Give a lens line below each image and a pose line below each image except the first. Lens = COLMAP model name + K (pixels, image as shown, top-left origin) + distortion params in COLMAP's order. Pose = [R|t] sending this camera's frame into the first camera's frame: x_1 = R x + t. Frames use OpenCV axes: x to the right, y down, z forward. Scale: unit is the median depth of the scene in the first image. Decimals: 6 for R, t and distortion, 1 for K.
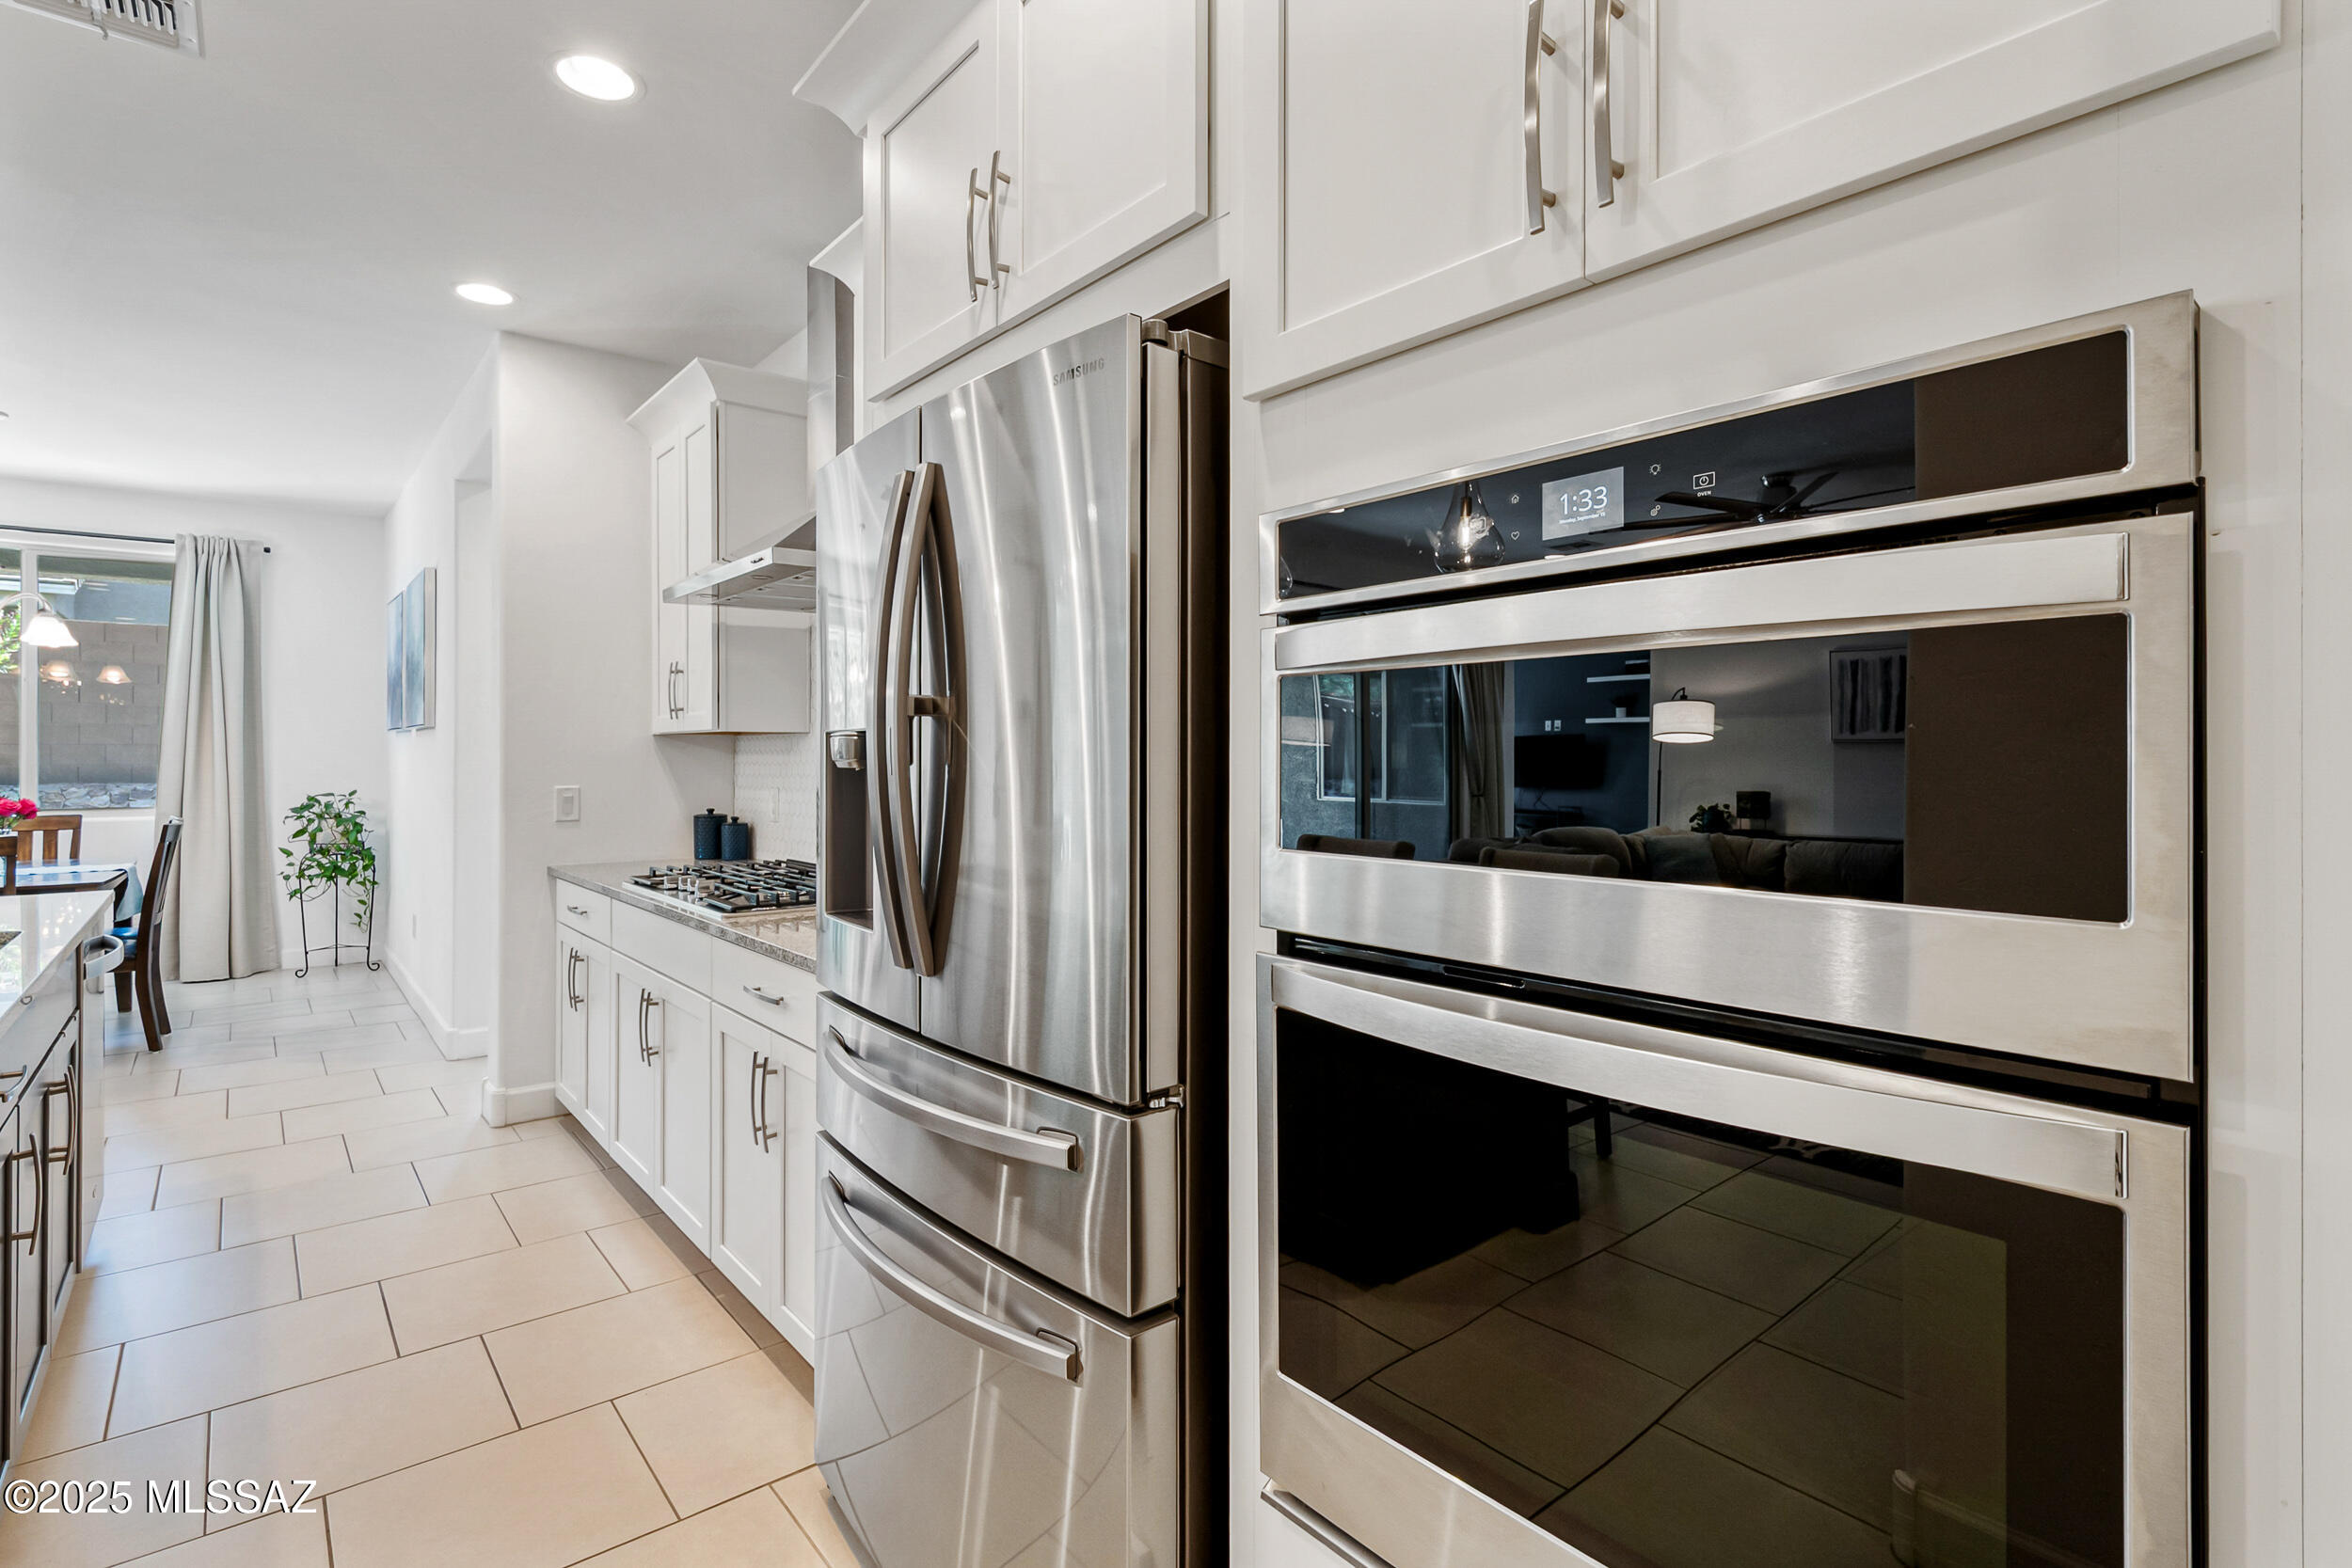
lens RADIAL K [[1103.0, 0, 1163.0], [0, 1103.0, 756.1], [0, 0, 1]] dist [0.018421, -0.016960]
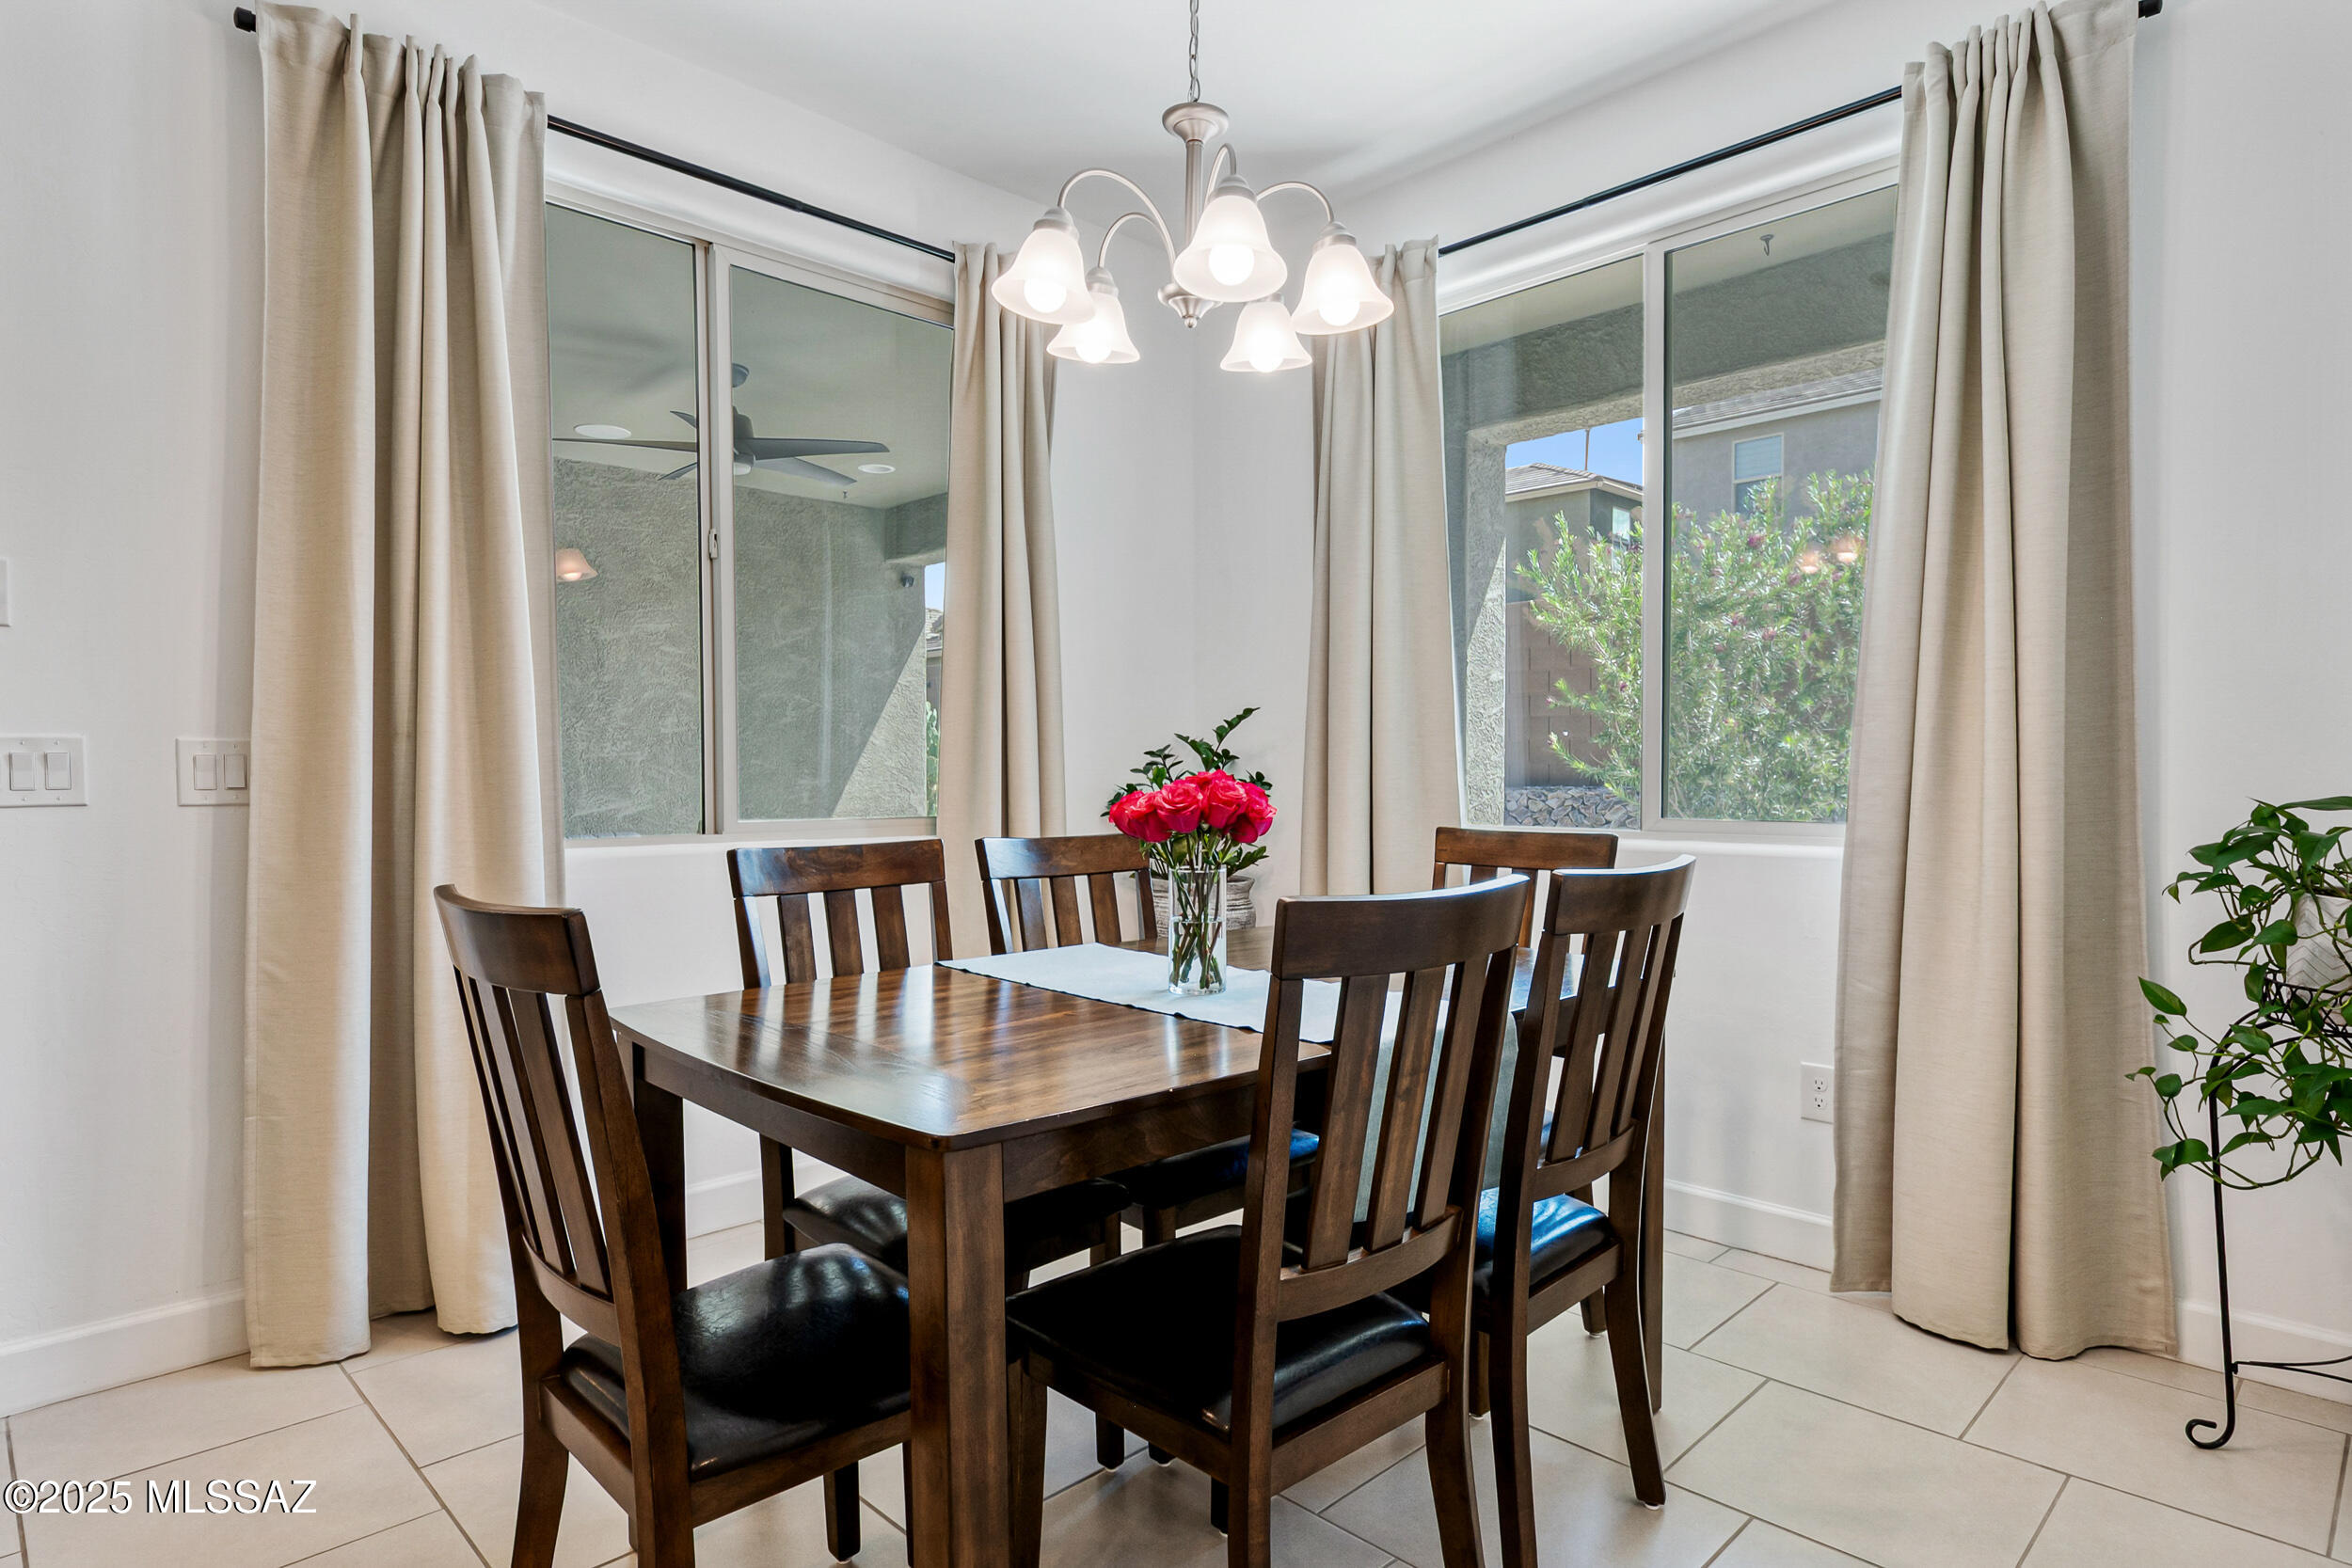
lens RADIAL K [[1245.7, 0, 1170.2], [0, 1245.7, 800.3], [0, 0, 1]] dist [0.004264, -0.010379]
pose [[0.064363, 0.025945, -0.997589, -0.484834], [0.003831, 0.999648, 0.026246, 0.025830], [0.997919, -0.005511, 0.064241, 0.716983]]
